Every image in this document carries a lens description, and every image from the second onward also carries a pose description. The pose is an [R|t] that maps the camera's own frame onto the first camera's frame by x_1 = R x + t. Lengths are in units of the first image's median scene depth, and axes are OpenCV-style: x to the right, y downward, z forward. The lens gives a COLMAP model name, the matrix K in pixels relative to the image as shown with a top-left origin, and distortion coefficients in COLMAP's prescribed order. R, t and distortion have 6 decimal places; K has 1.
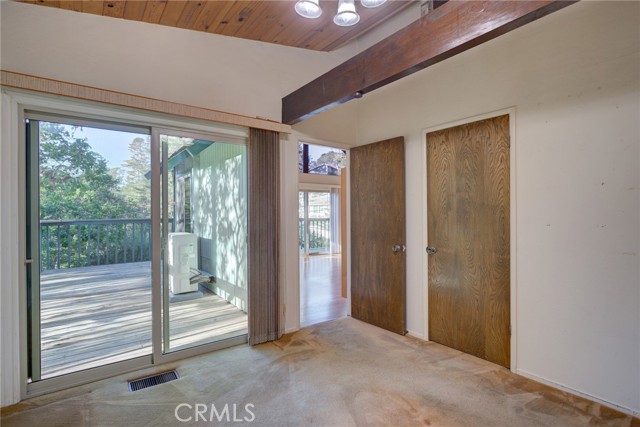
lens RADIAL K [[312.4, 0, 319.9], [0, 312.4, 214.8], [0, 0, 1]] dist [-0.019262, 0.006293]
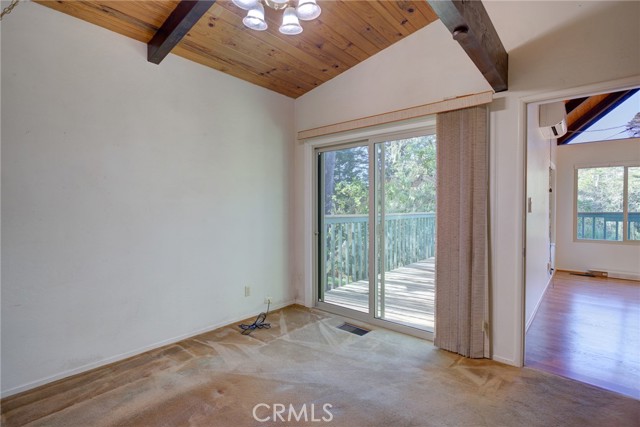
lens RADIAL K [[312.4, 0, 323.1], [0, 312.4, 215.7], [0, 0, 1]] dist [-0.019262, 0.006293]
pose [[0.227383, 0.027095, -0.973428, 0.663946], [-0.010473, 0.999623, 0.025378, 0.005168], [0.973749, 0.004424, 0.227581, 0.500610]]
